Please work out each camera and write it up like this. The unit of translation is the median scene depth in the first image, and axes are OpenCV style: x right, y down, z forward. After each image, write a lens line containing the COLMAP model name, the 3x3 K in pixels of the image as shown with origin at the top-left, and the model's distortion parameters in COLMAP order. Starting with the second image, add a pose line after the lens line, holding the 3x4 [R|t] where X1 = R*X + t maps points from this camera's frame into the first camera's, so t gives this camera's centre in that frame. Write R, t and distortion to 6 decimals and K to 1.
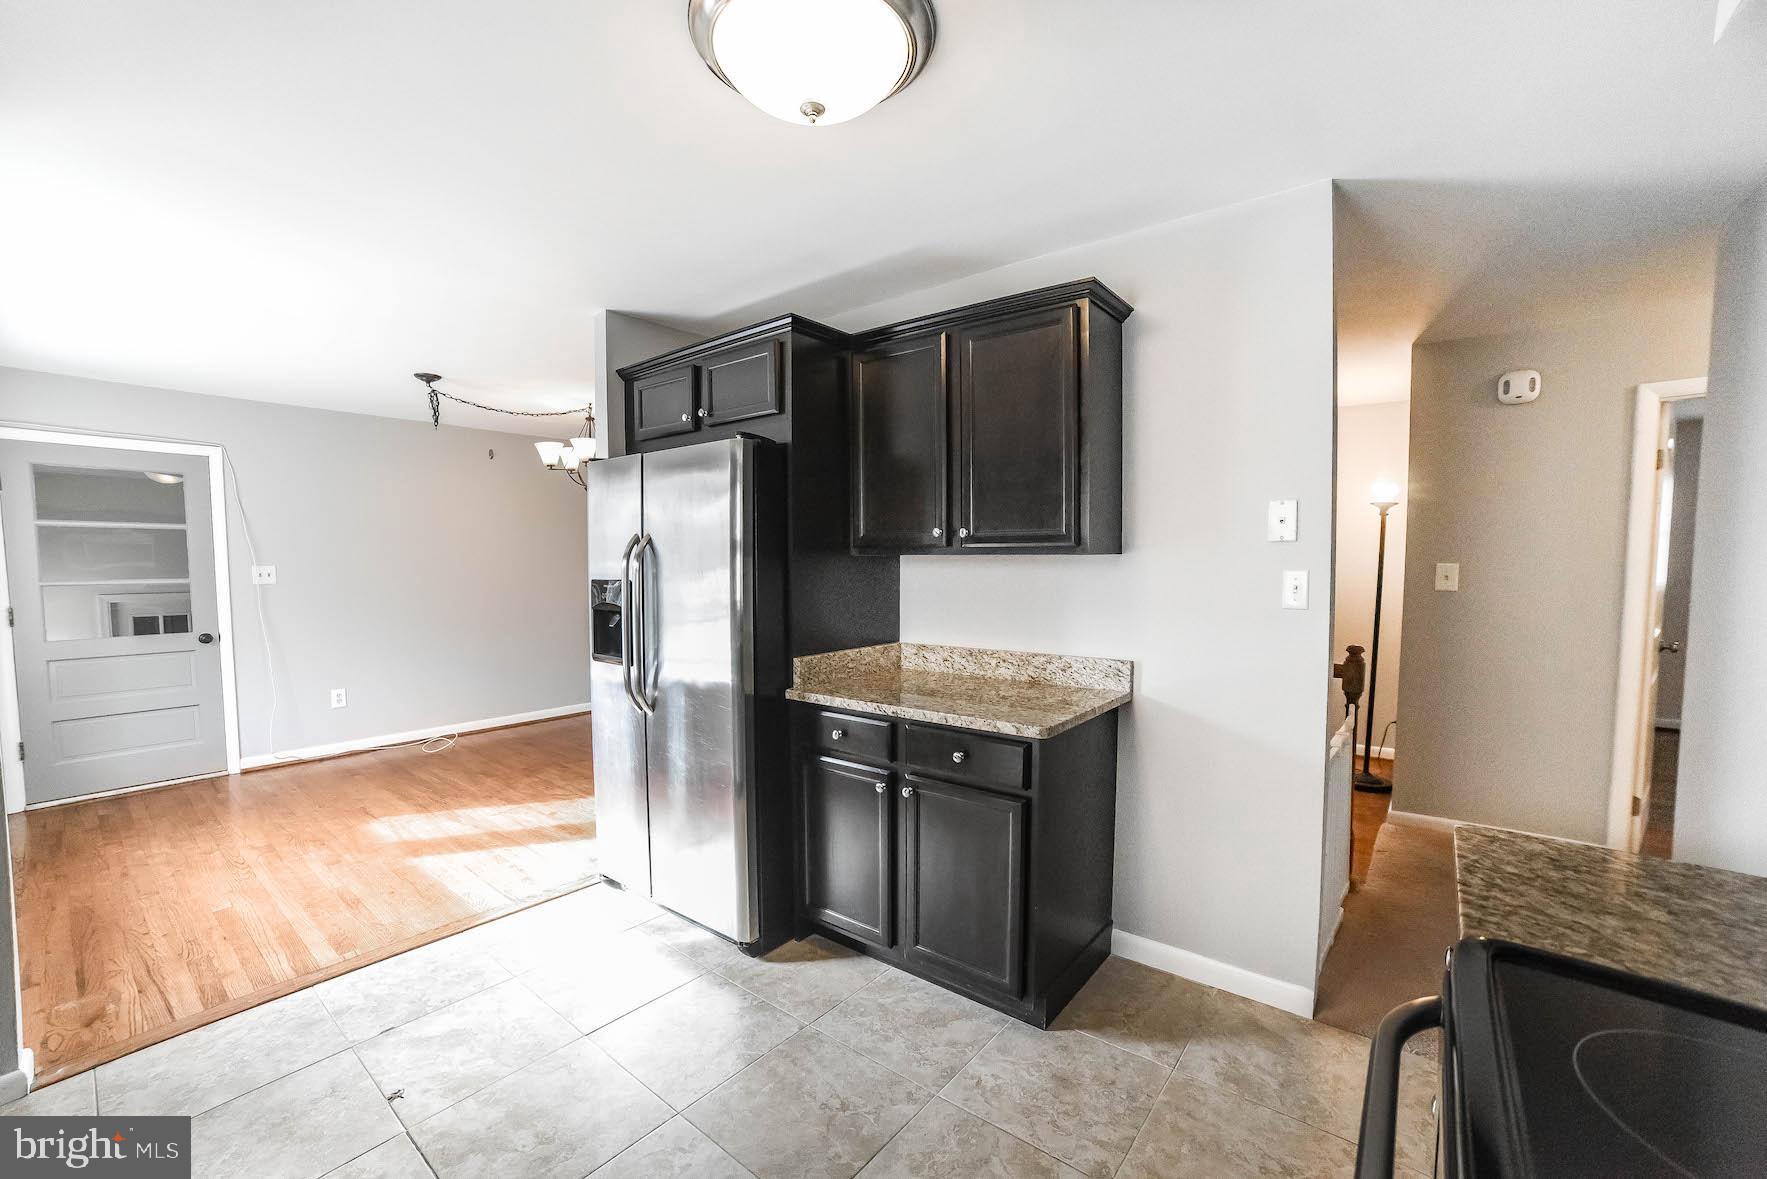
lens RADIAL K [[705.7, 0, 879.2], [0, 705.7, 604.8], [0, 0, 1]] dist [-0.086519, 0.032633]
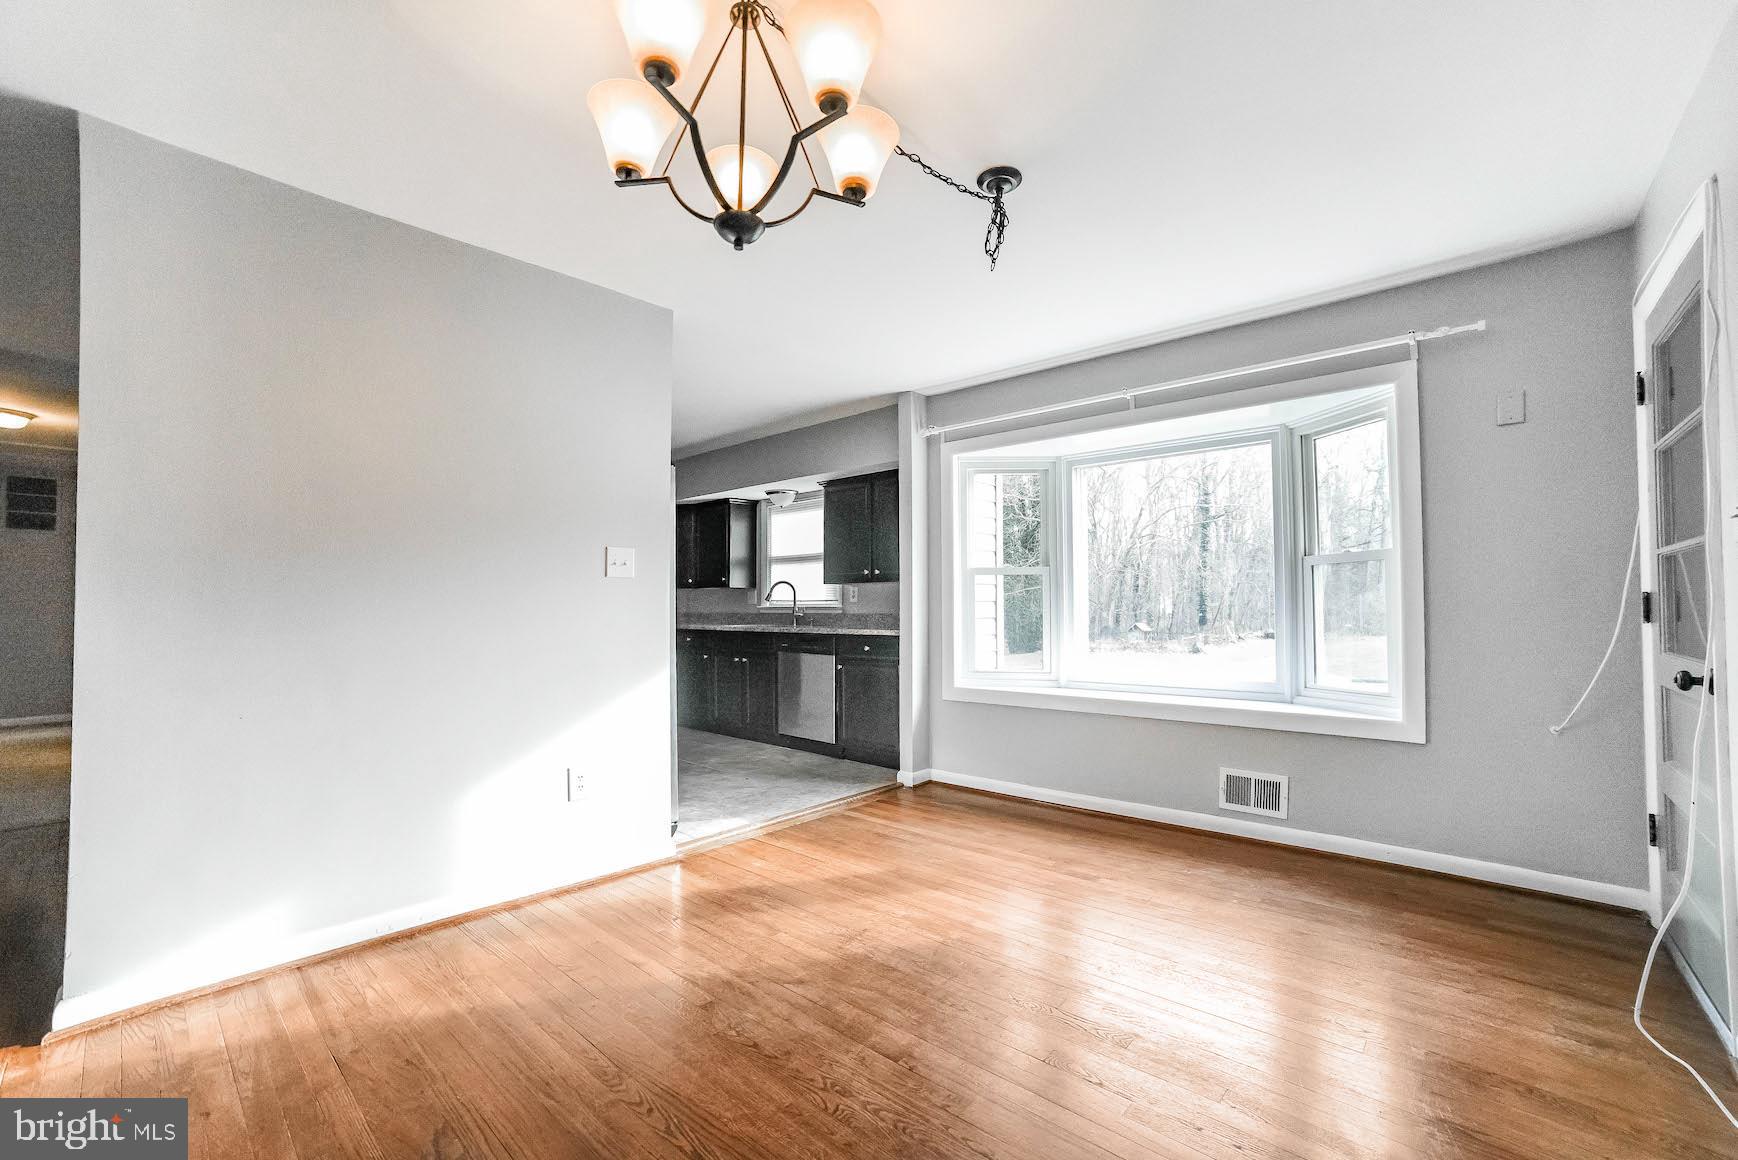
lens RADIAL K [[718.1, 0, 884.1], [0, 718.1, 593.2], [0, 0, 1]] dist [-0.089458, 0.037157]
pose [[-0.999044, 0.010041, 0.042550, -0.912538], [0.011899, 0.998976, 0.043639, -0.041929], [-0.042068, 0.044104, -0.998141, 2.437930]]
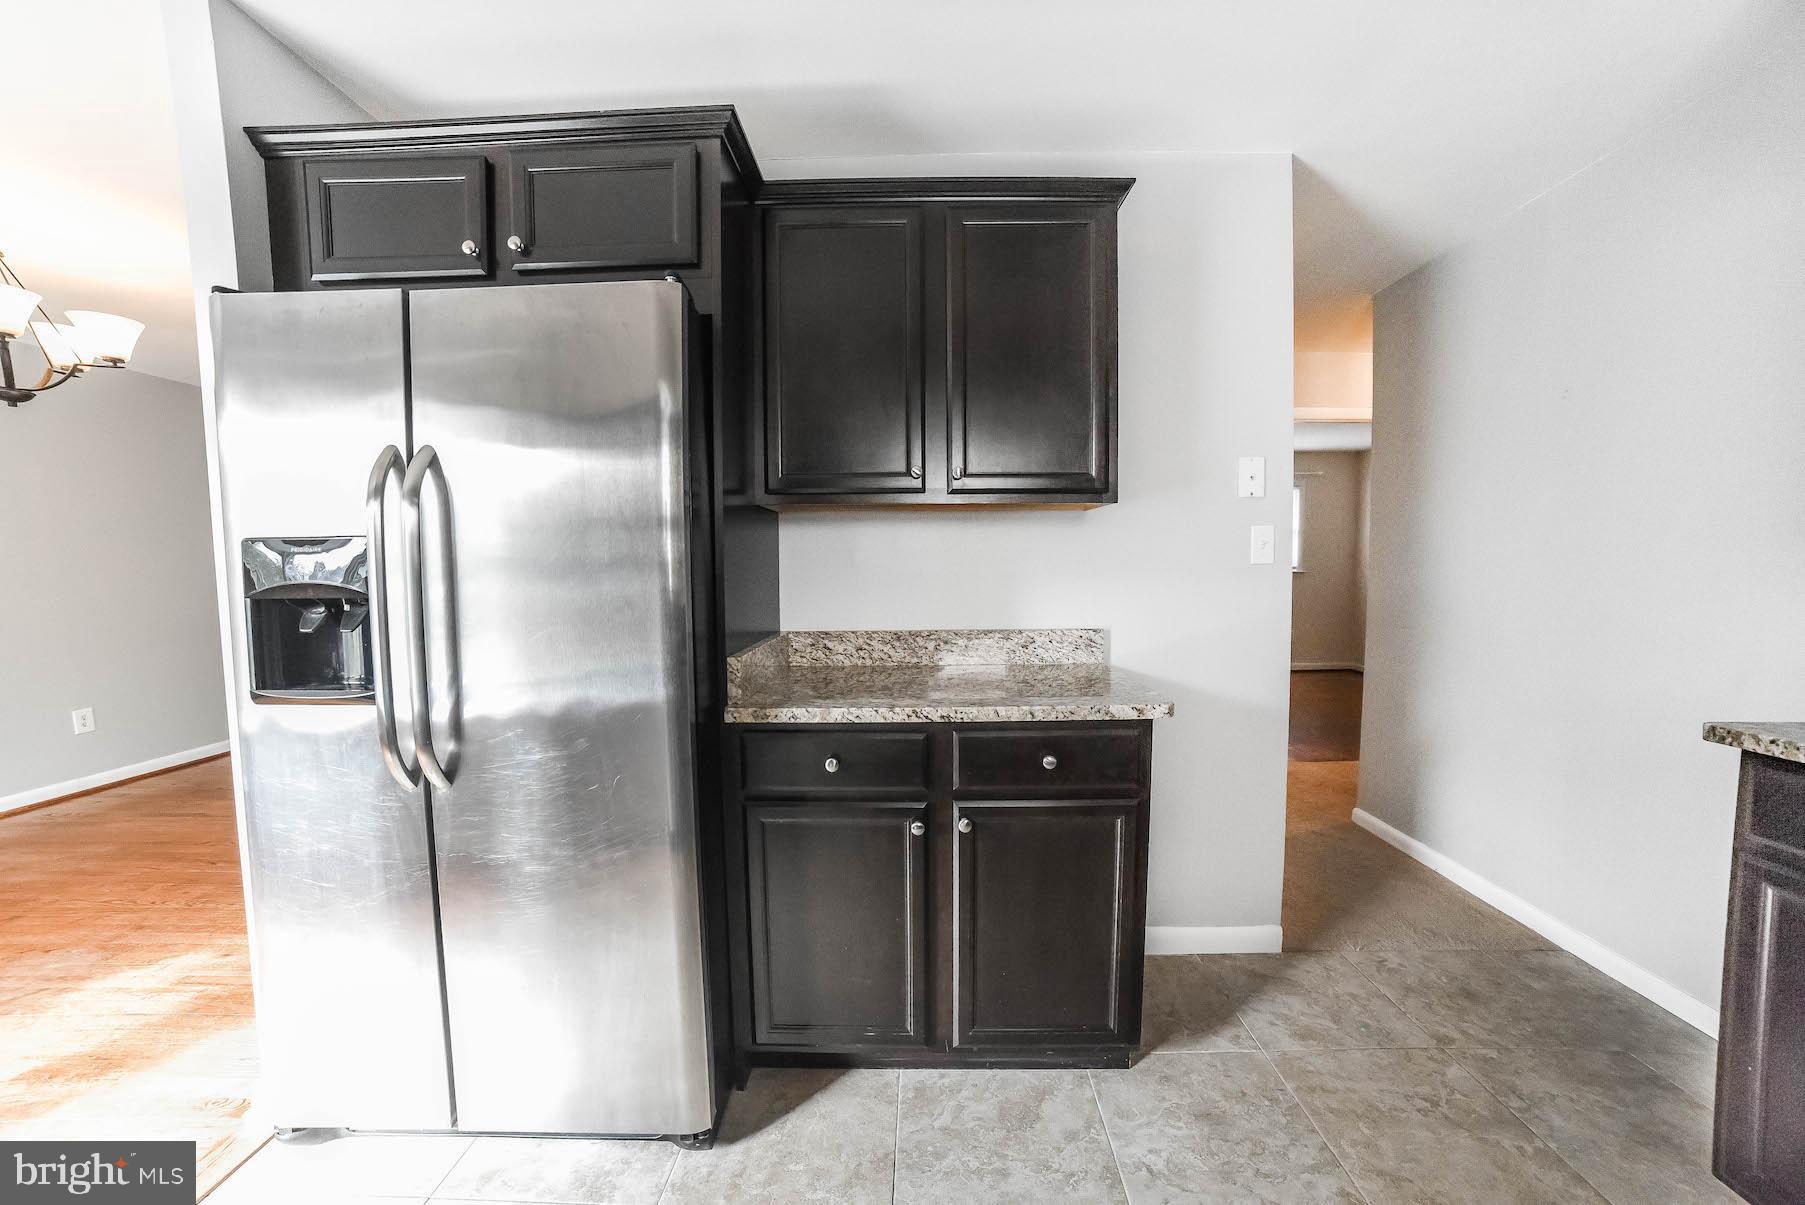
lens RADIAL K [[720.9, 0, 898.1], [0, 720.9, 618.2], [0, 0, 1]] dist [-0.086519, 0.032633]
pose [[0.802886, -0.049436, 0.594079, -0.366798], [0.042618, 0.998766, 0.025515, 0.029387], [-0.594607, 0.004833, 0.804002, 0.380366]]
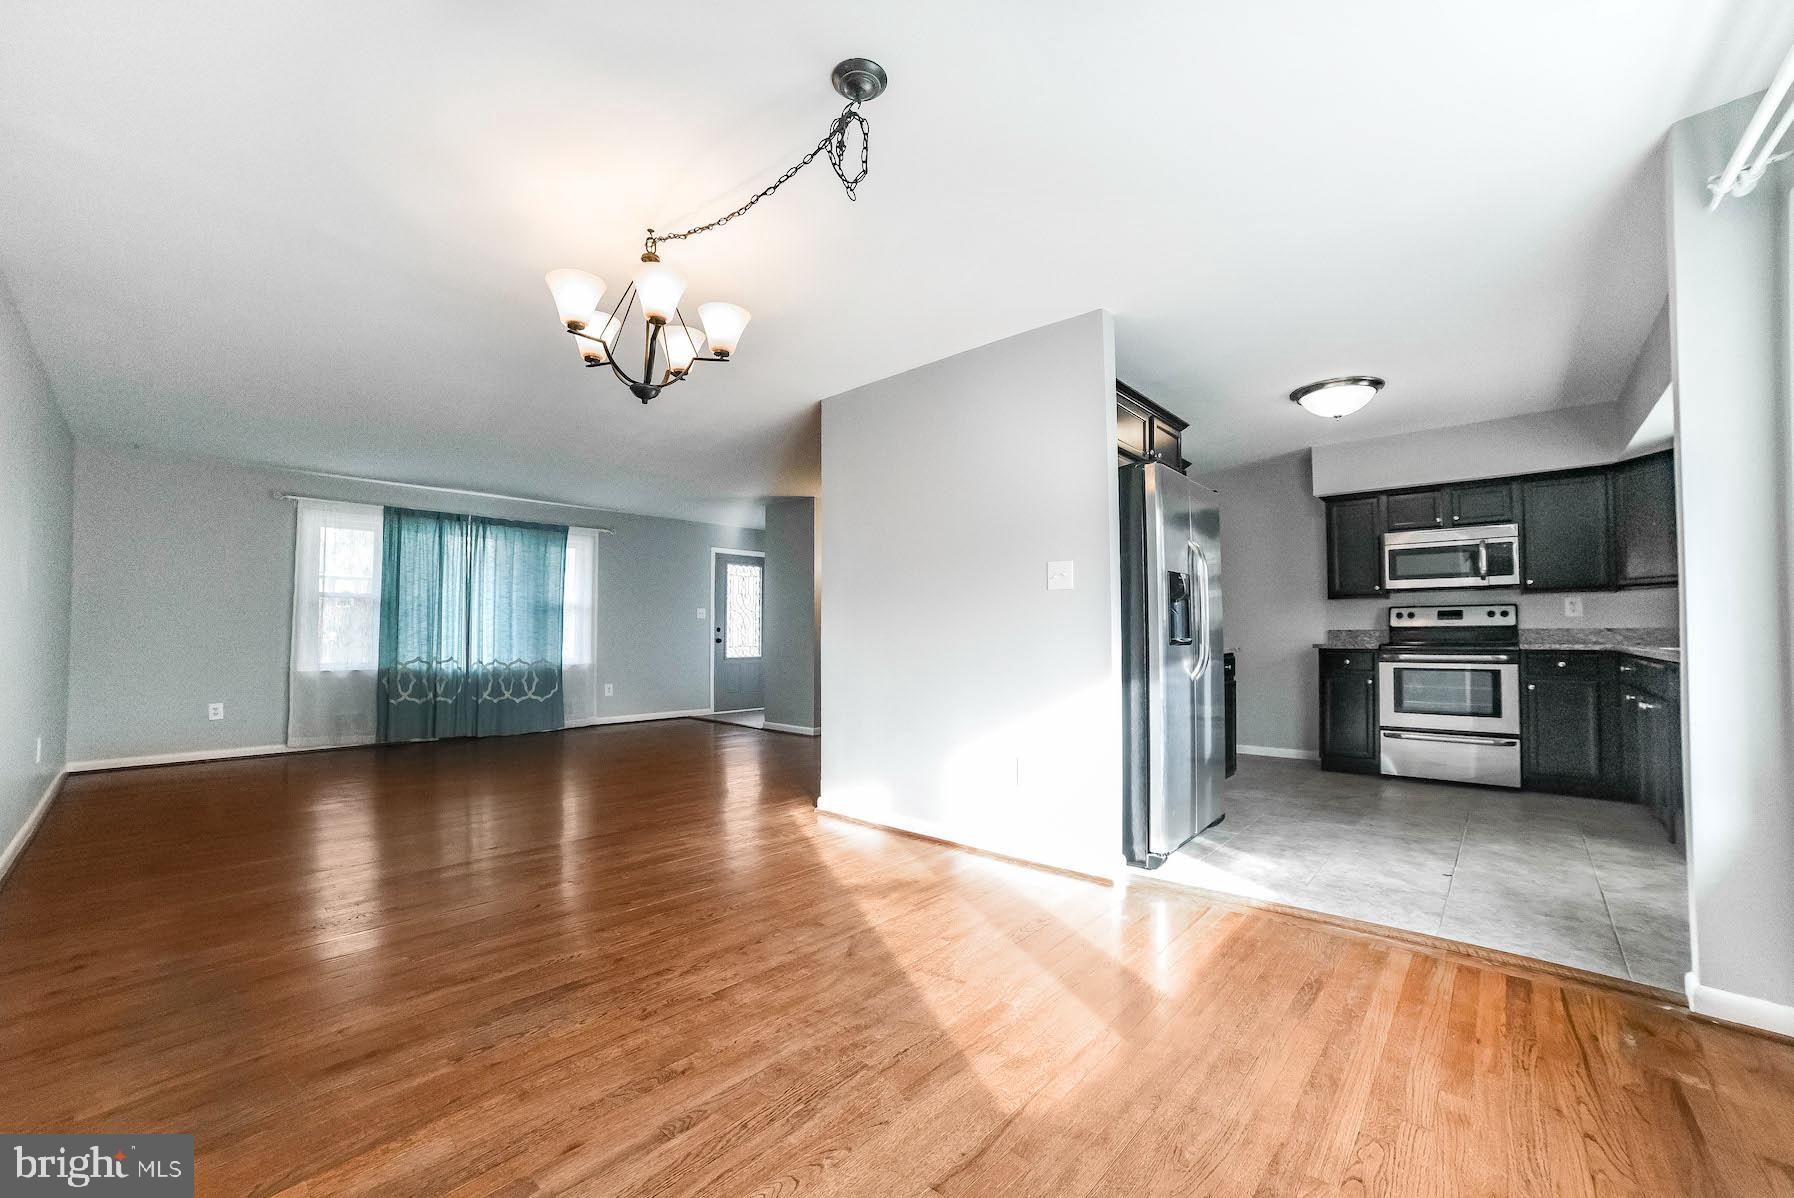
lens RADIAL K [[716.5, 0, 892.6], [0, 716.5, 614.6], [0, 0, 1]] dist [-0.086519, 0.032633]
pose [[0.064015, 0.029873, 0.997502, -1.695087], [0.065223, 0.997290, -0.034052, 0.045728], [-0.995815, 0.067240, 0.061893, 1.497864]]
